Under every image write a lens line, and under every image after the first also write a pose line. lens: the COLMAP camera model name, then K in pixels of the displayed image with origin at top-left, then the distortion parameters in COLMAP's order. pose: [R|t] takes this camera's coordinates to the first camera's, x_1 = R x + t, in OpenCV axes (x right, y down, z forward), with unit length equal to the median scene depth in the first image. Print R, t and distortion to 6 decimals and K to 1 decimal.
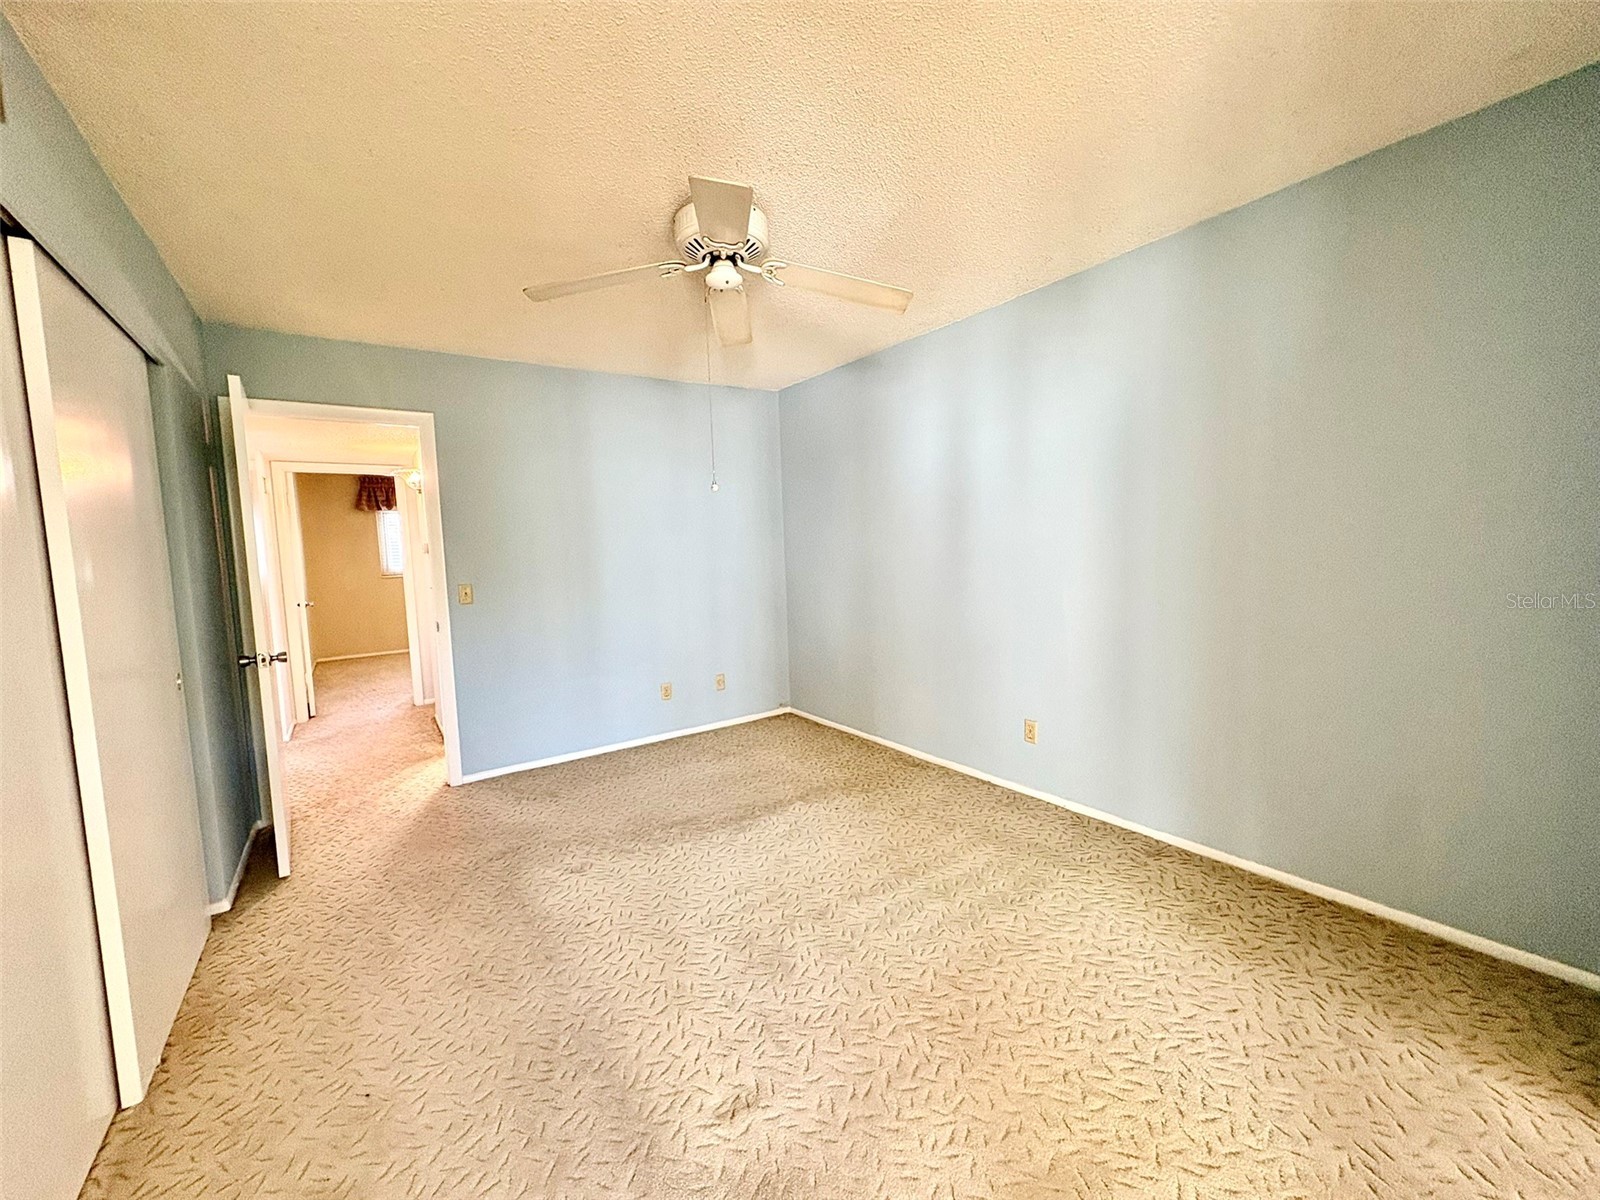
lens RADIAL K [[634.3, 0, 799.8], [0, 634.3, 597.5], [0, 0, 1]] dist [0.000642, -0.000338]
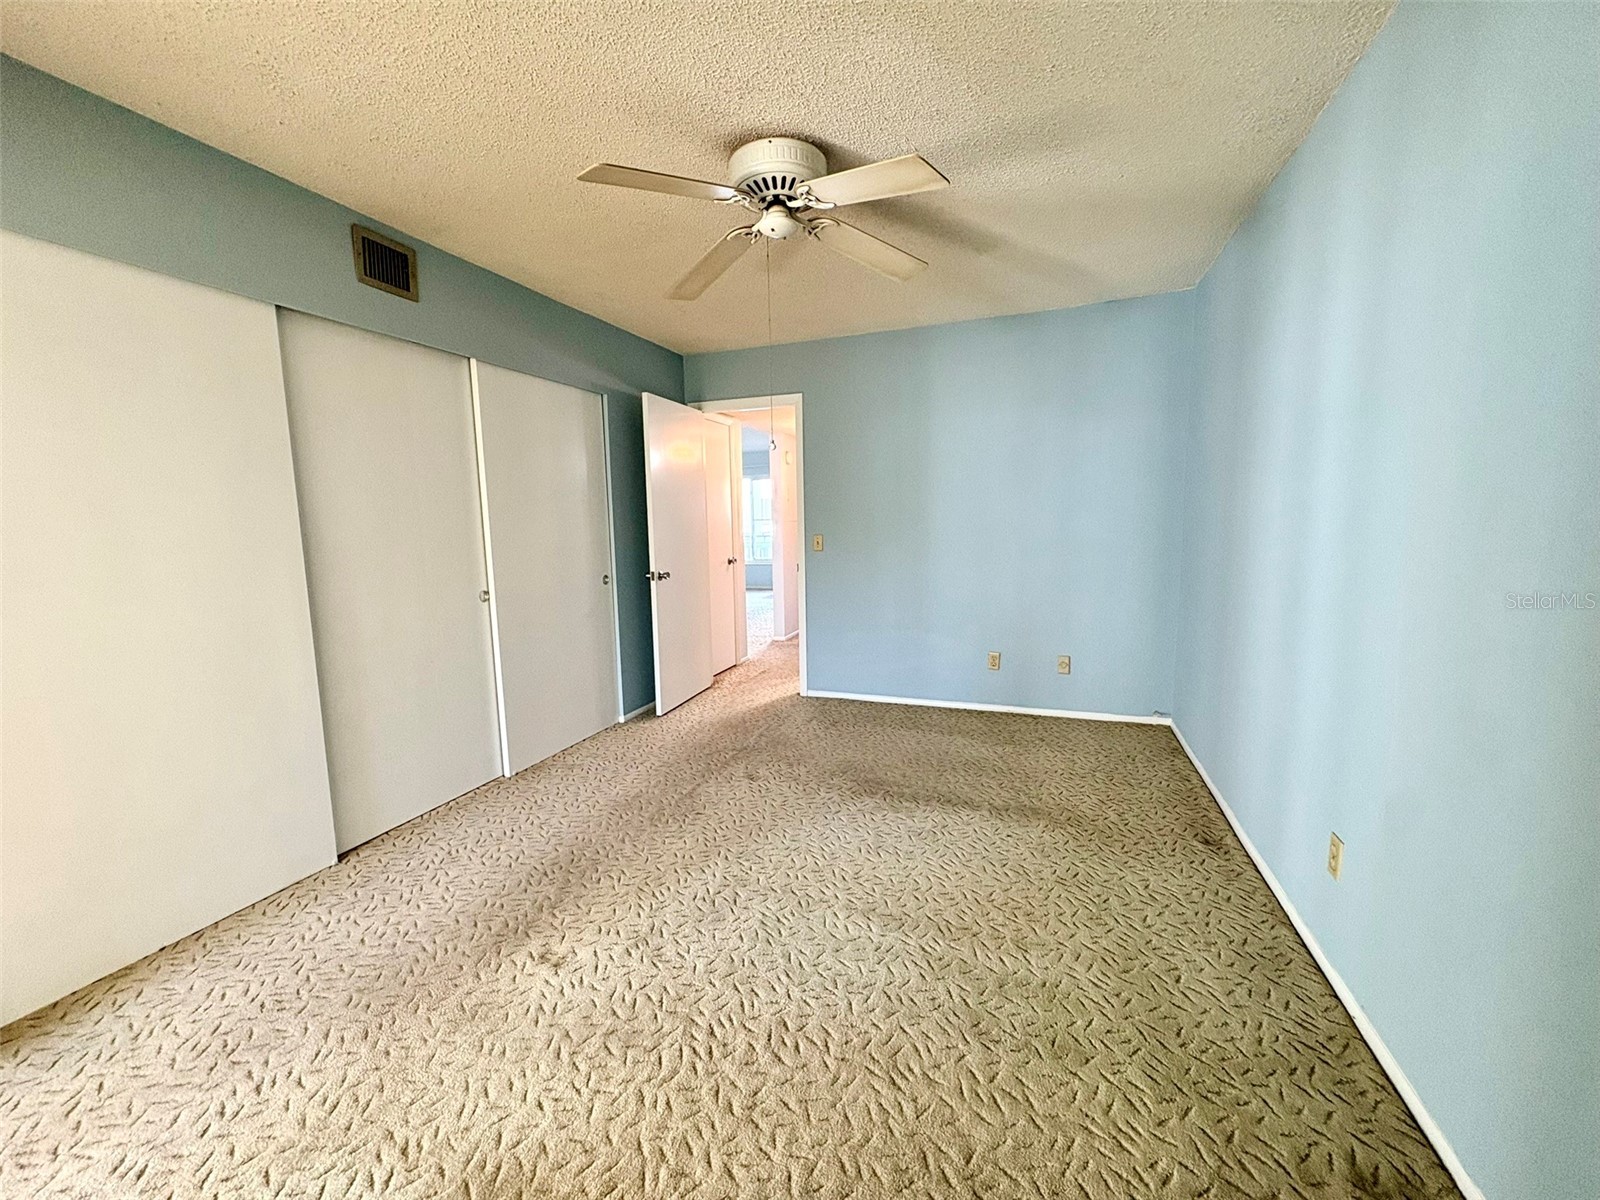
lens RADIAL K [[634.3, 0, 799.8], [0, 634.3, 597.5], [0, 0, 1]] dist [0.000642, -0.000338]
pose [[0.569246, 0.125881, -0.812473, 0.482745], [-0.069726, 0.992041, 0.104850, -0.028477], [0.819205, -0.003035, 0.573493, 0.303259]]
